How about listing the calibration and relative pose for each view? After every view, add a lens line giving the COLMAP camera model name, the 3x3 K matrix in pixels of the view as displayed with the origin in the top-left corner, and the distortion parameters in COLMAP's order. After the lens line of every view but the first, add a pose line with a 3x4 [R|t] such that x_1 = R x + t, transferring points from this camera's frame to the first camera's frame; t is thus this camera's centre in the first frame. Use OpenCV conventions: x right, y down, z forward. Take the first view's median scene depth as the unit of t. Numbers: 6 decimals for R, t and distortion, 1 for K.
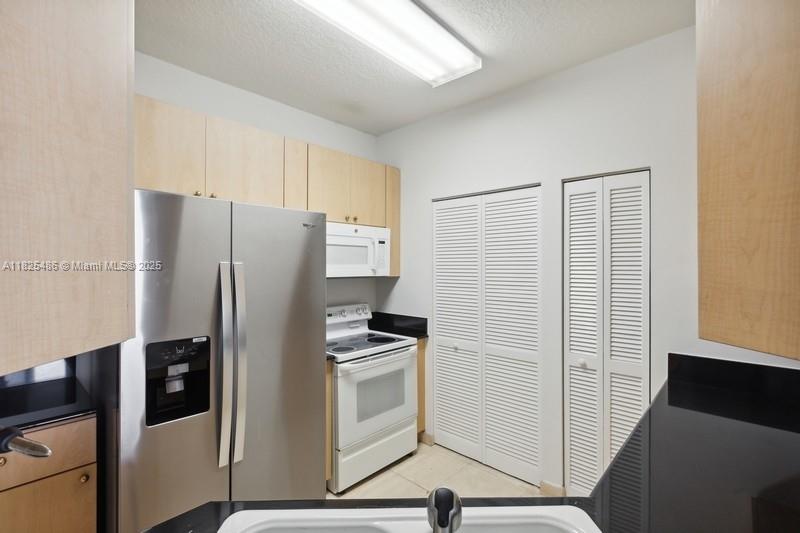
lens RADIAL K [[365.9, 0, 406.4], [0, 365.9, 267.1], [0, 0, 1]] dist [0.000708, 0.000011]
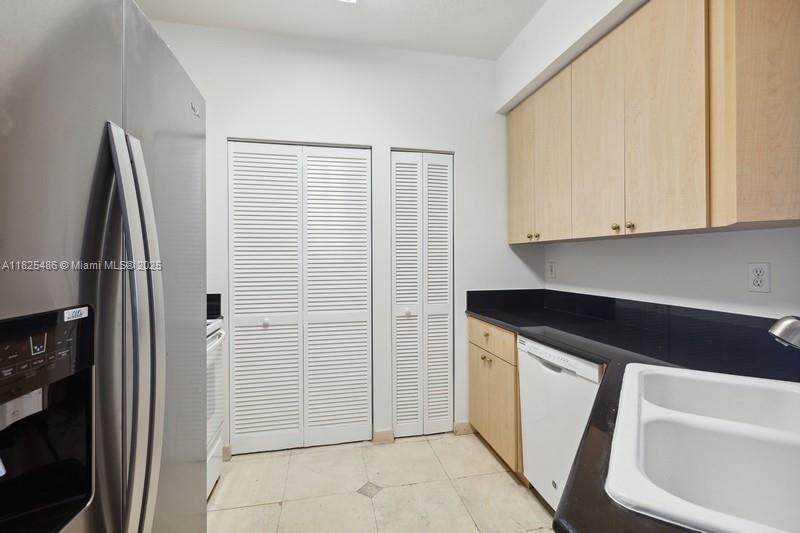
lens RADIAL K [[364.6, 0, 400.9], [0, 364.6, 260.7], [0, 0, 1]] dist [-0.000050, 0.000009]
pose [[0.581193, -0.007170, 0.813734, -0.468054], [0.008596, 0.999959, 0.002671, 0.101644], [-0.813720, 0.005443, 0.581231, 0.362961]]
